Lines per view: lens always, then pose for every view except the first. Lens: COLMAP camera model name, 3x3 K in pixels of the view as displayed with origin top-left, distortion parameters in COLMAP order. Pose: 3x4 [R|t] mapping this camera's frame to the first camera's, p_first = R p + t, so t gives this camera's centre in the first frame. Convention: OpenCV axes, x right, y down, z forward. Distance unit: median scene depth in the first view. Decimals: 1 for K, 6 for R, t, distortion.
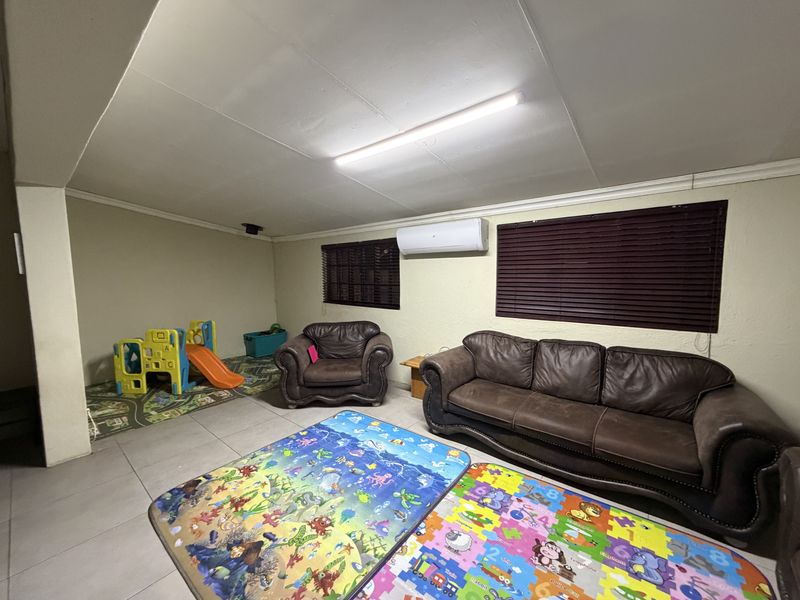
lens RADIAL K [[318.2, 0, 397.0], [0, 318.2, 298.1], [0, 0, 1]] dist [-0.001158, 0.000061]
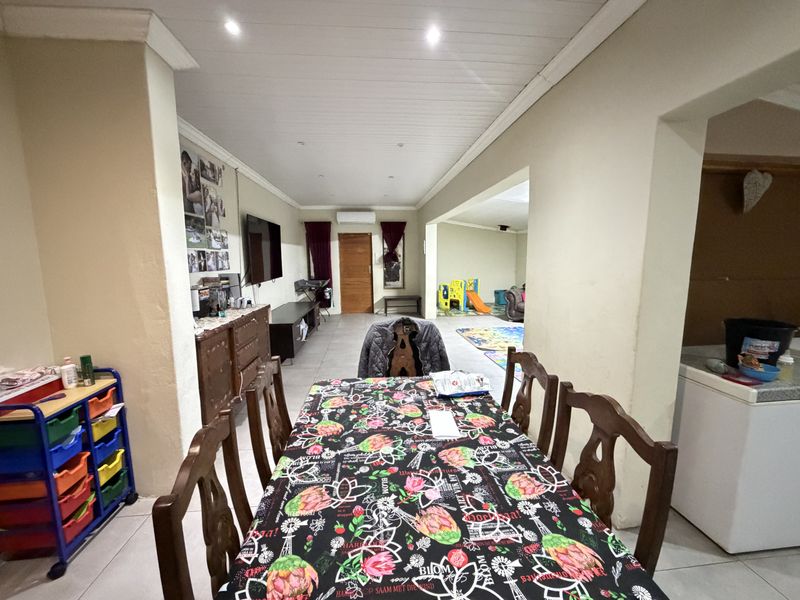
lens RADIAL K [[318.2, 0, 400.9], [0, 318.2, 298.5], [0, 0, 1]] dist [-0.001158, 0.000061]
pose [[0.718205, 0.099528, -0.688676, 0.461754], [-0.057873, 0.994833, 0.083420, 0.064234], [0.693420, -0.020057, 0.720254, -0.788442]]
